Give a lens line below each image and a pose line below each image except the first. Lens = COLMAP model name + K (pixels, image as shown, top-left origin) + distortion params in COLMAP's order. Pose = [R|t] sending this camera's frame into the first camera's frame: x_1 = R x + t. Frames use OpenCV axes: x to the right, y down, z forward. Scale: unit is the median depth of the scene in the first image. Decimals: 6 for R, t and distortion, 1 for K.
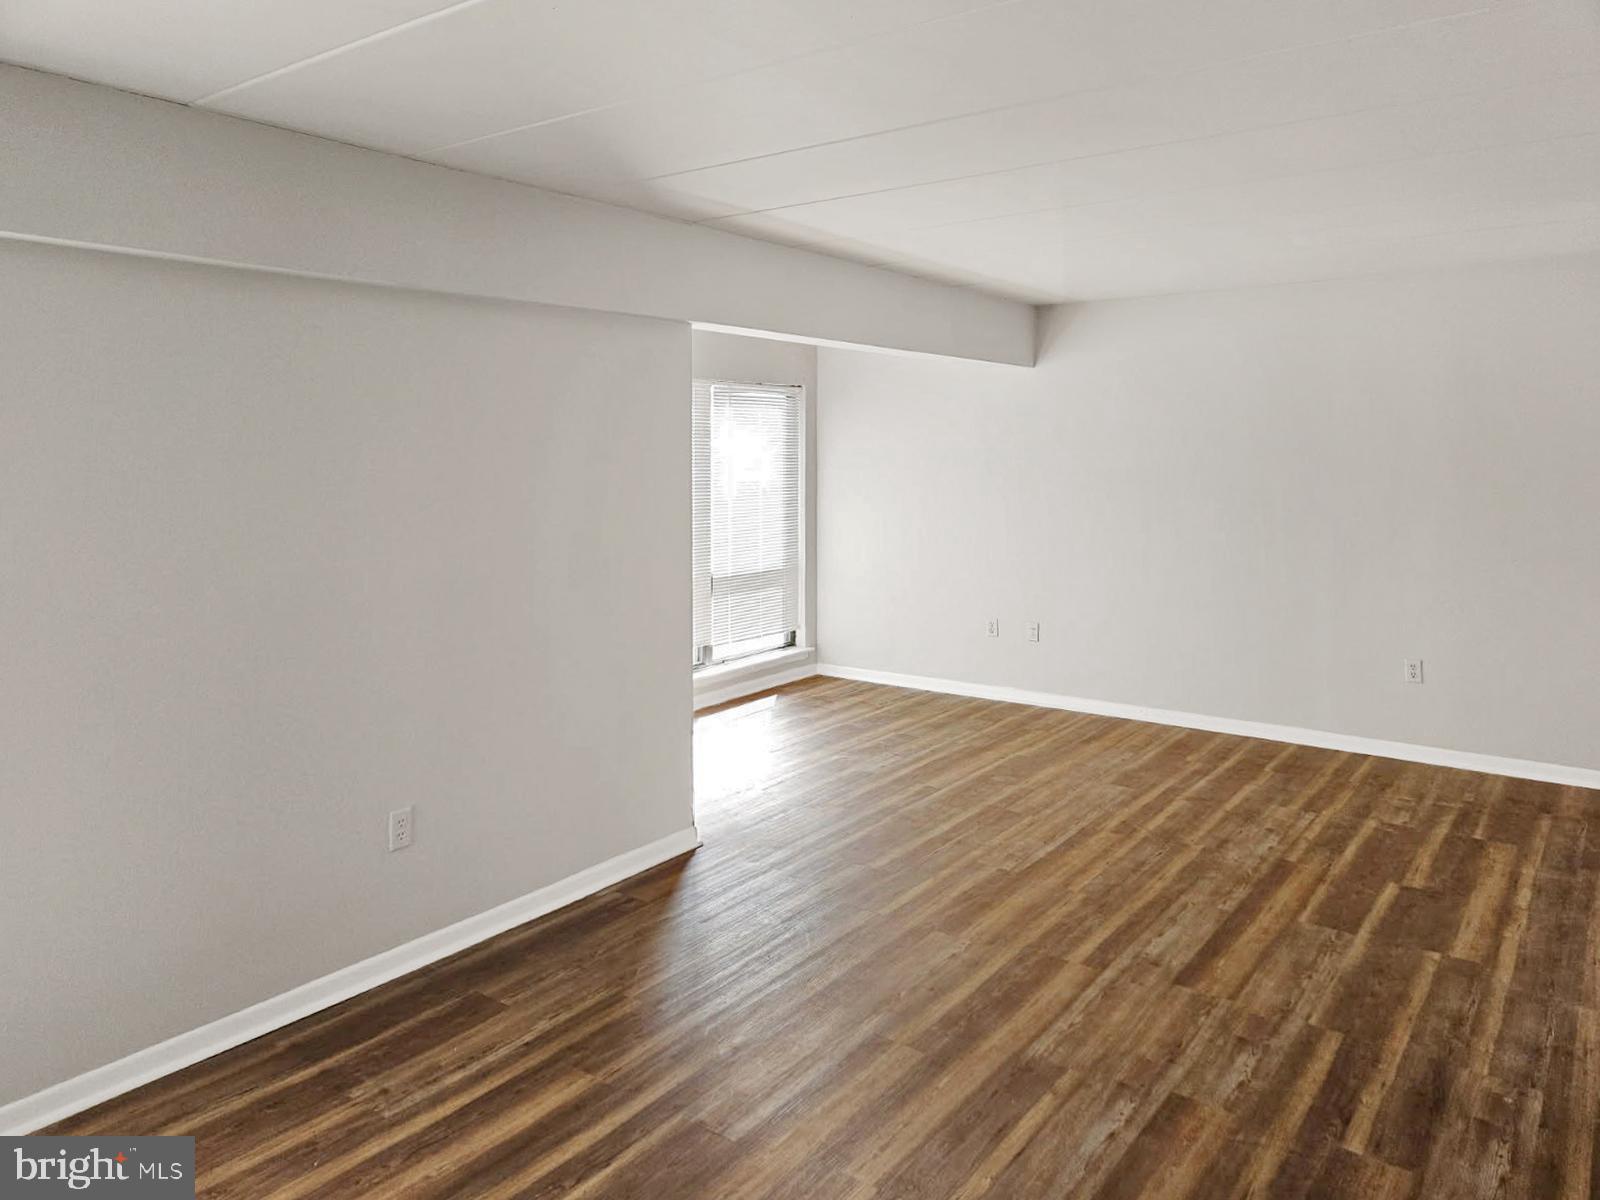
lens RADIAL K [[1067.1, 0, 800.0], [0, 1067.1, 600.0], [0, 0, 1]] dist [0.012166, -0.001608]
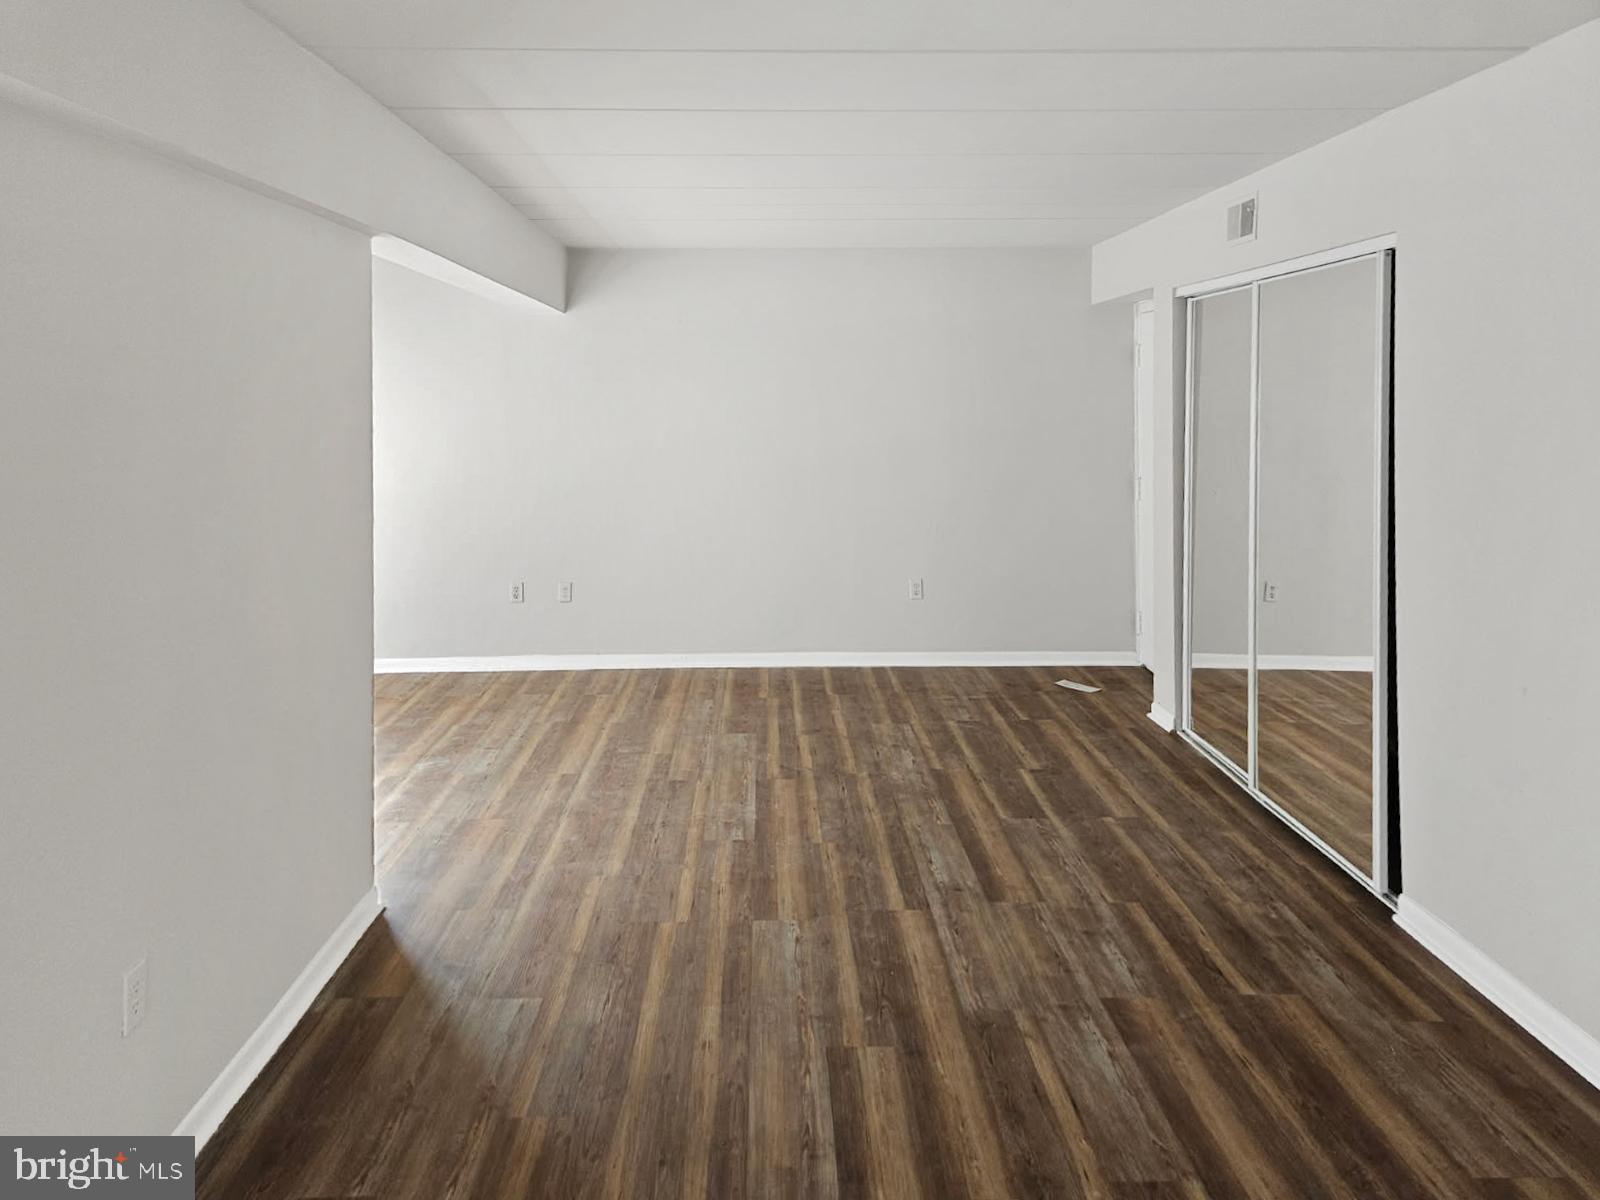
lens RADIAL K [[1087.6, 0, 739.3], [0, 1087.6, 556.0], [0, 0, 1]] dist [0.033409, -0.000051]
pose [[0.801014, -0.090658, 0.591741, -0.435480], [0.086890, 0.995606, 0.034912, -0.042939], [-0.592306, 0.023452, 0.805372, 0.243284]]
